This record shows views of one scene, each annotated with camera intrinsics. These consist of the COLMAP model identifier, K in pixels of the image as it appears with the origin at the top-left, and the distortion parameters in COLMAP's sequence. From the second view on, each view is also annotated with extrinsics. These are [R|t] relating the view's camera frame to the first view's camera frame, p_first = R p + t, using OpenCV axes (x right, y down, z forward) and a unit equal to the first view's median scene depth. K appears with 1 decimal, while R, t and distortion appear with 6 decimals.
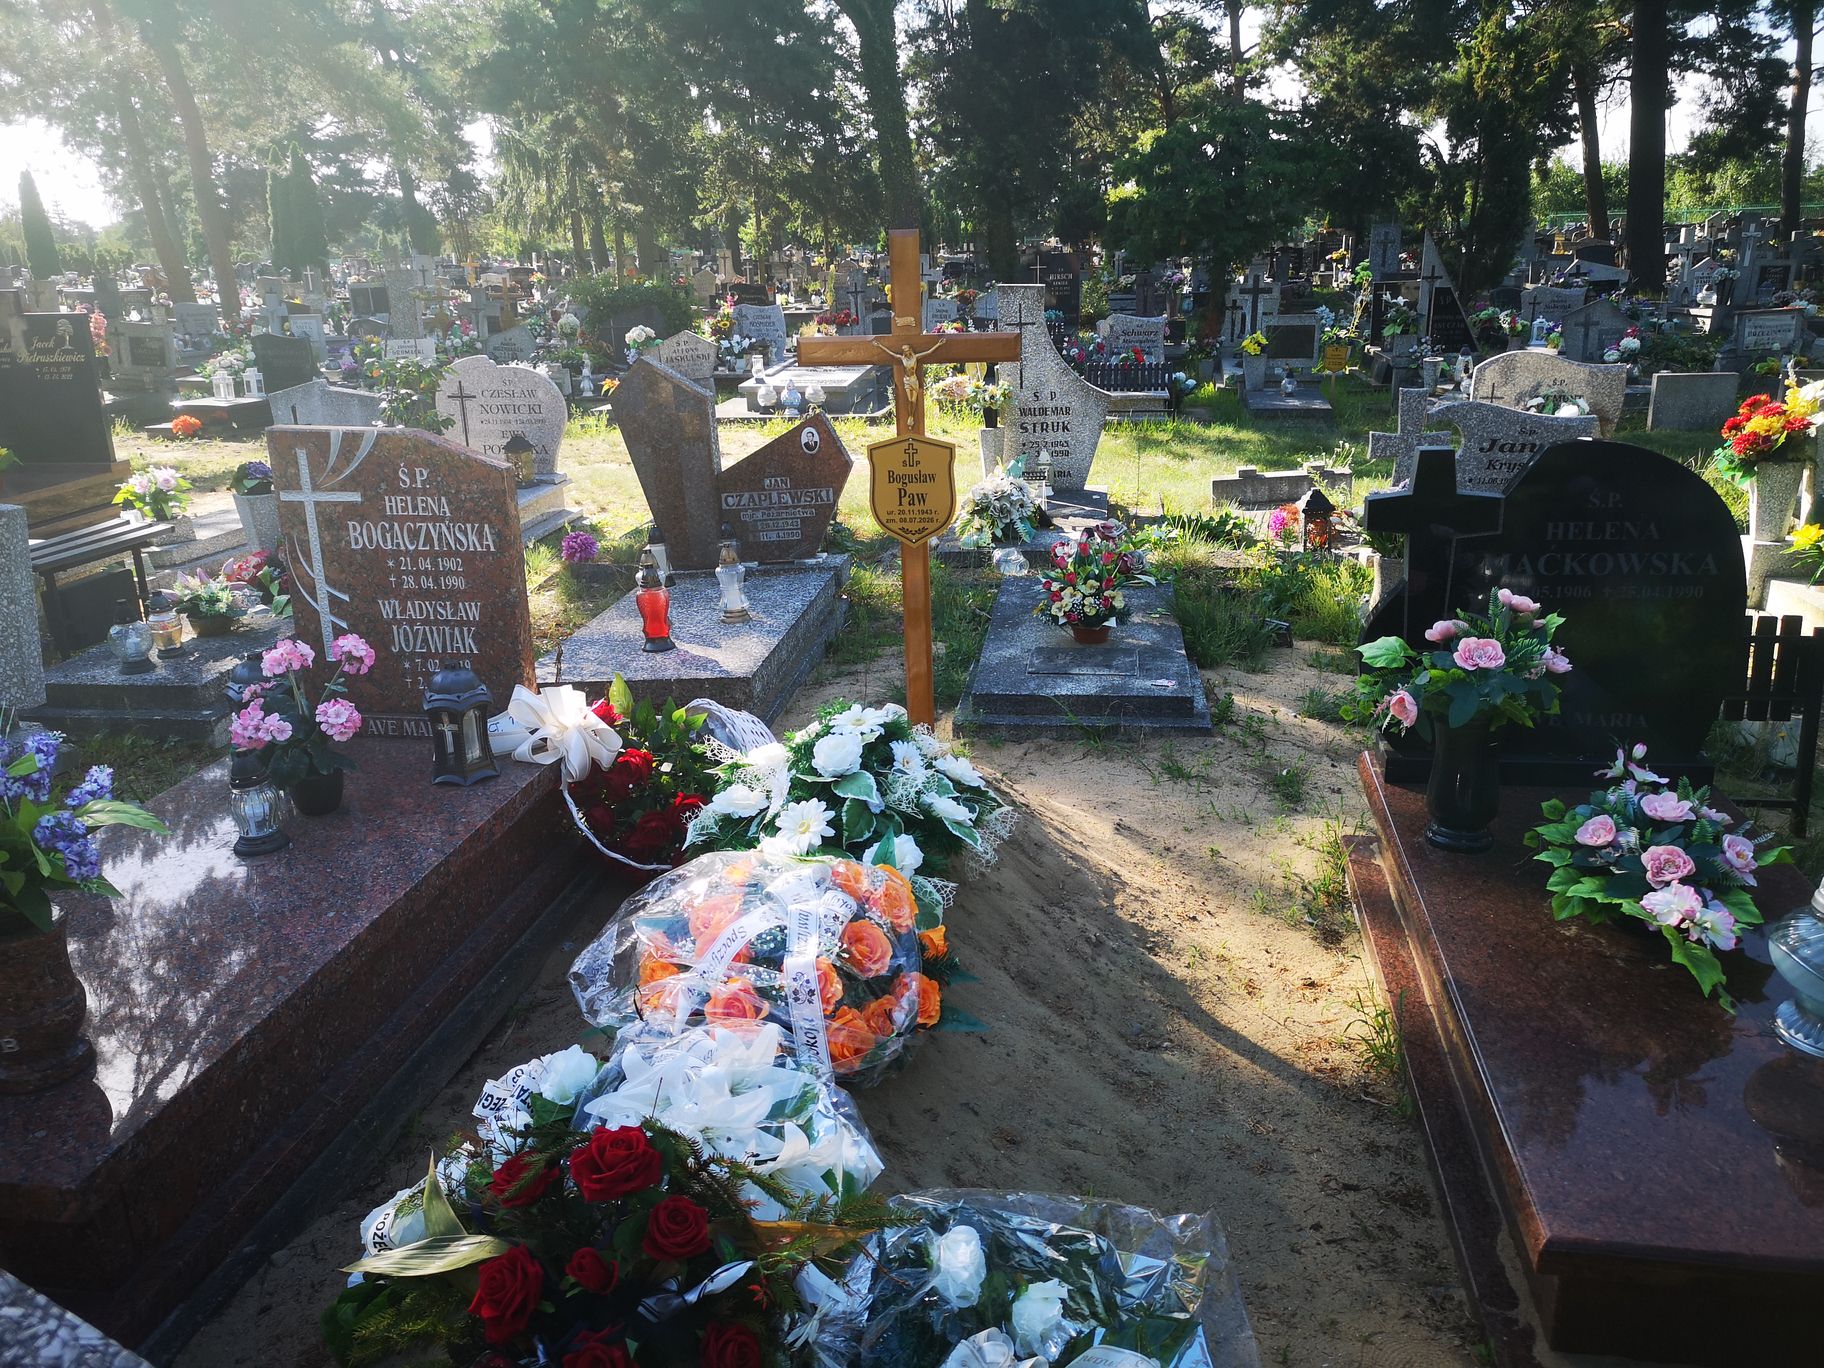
lens RADIAL K [[1396.6, 0, 900.0], [0, 1396.6, 676.8], [0, 0, 1]] dist [0.053498, -0.054152]
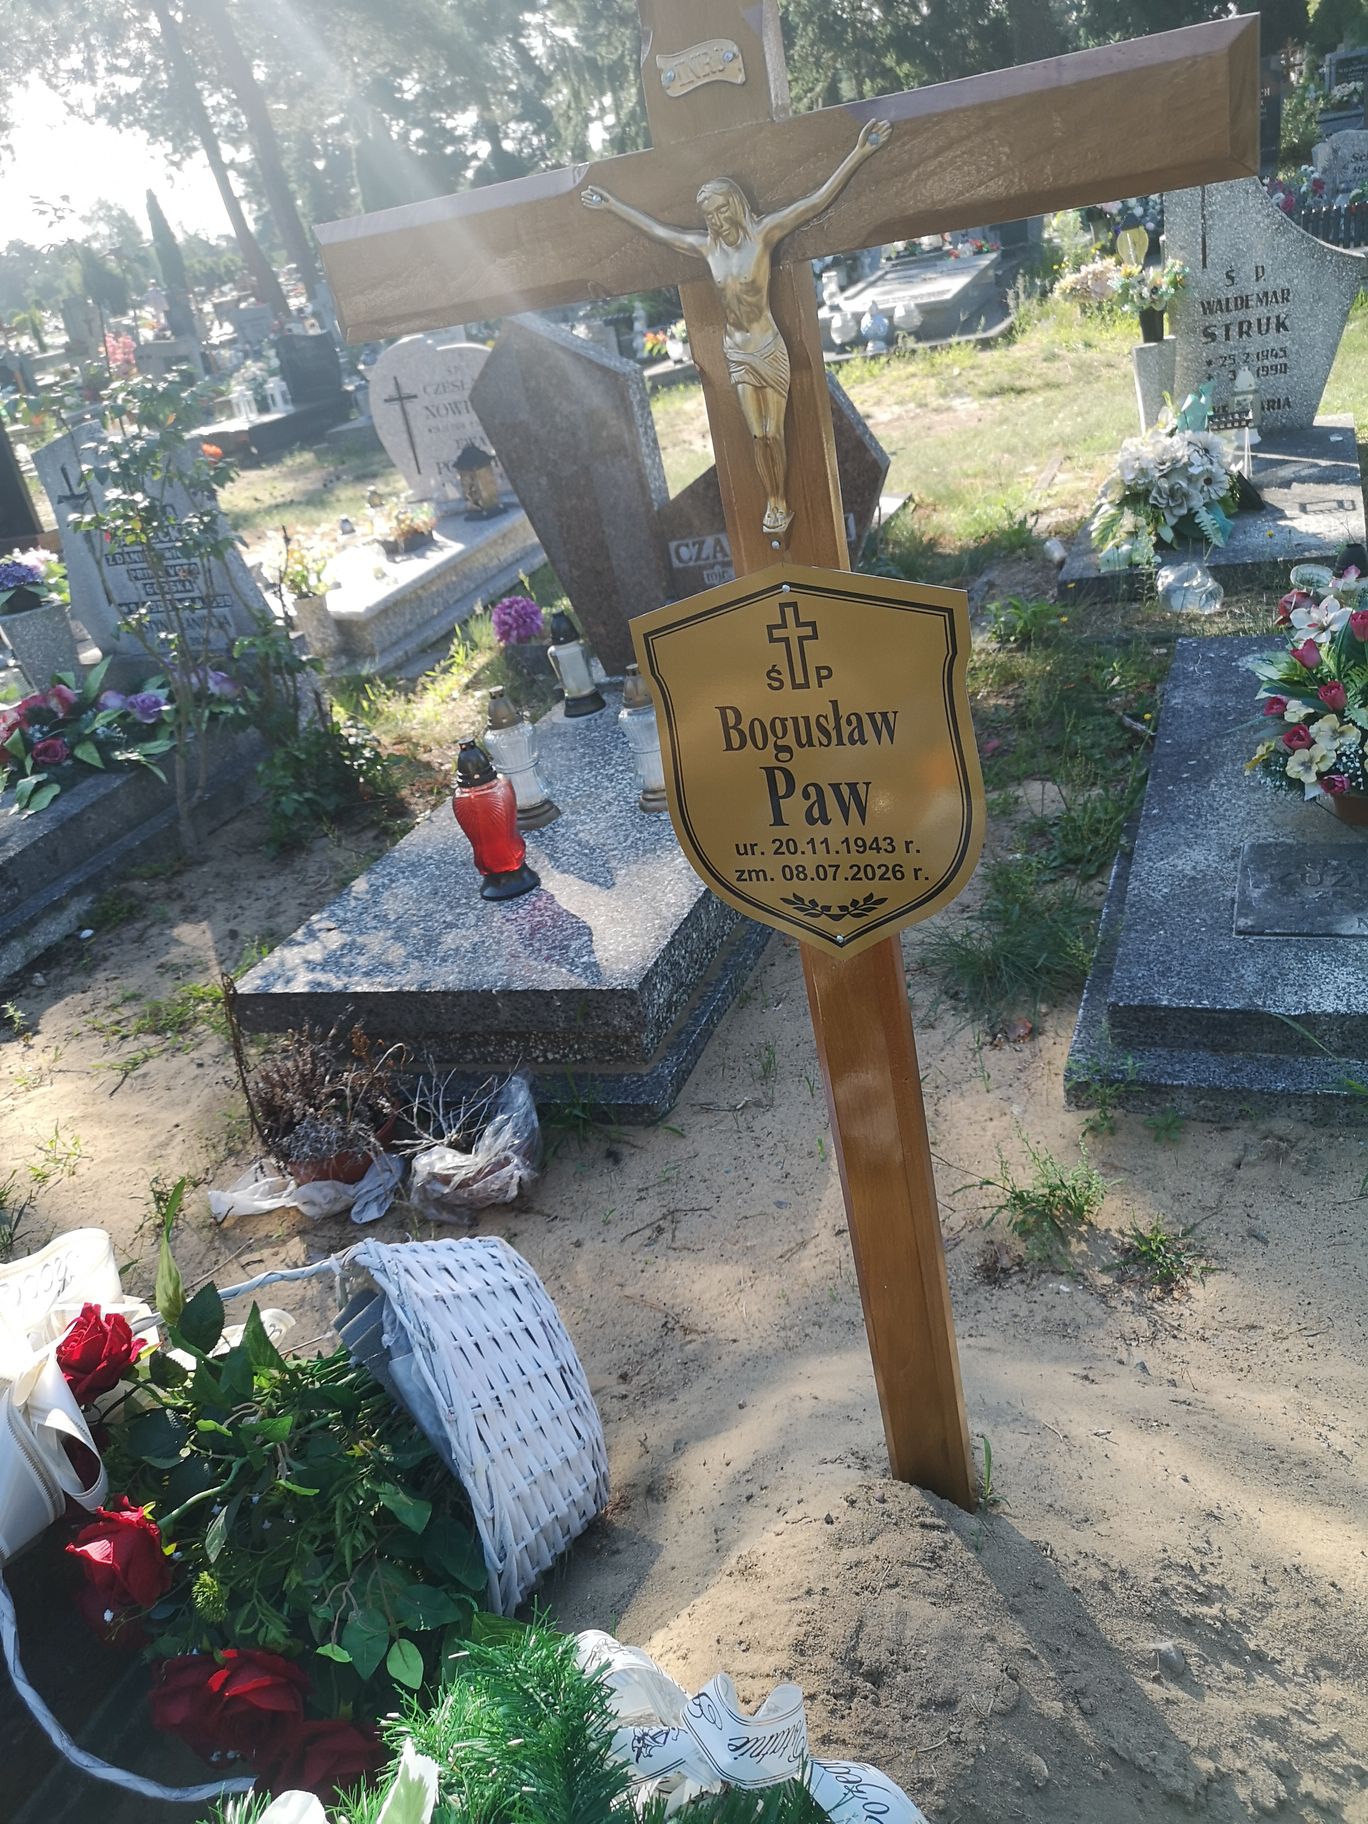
lens RADIAL K [[1377.8, 0, 676.8], [0, 1377.8, 911.3], [0, 0, 1]] dist [0.042615, -0.055041]
pose [[0.961638, -0.027714, -0.272919, 0.027464], [0.082864, 0.977755, 0.192688, -0.080624], [0.261507, -0.207911, 0.942543, 0.371702]]
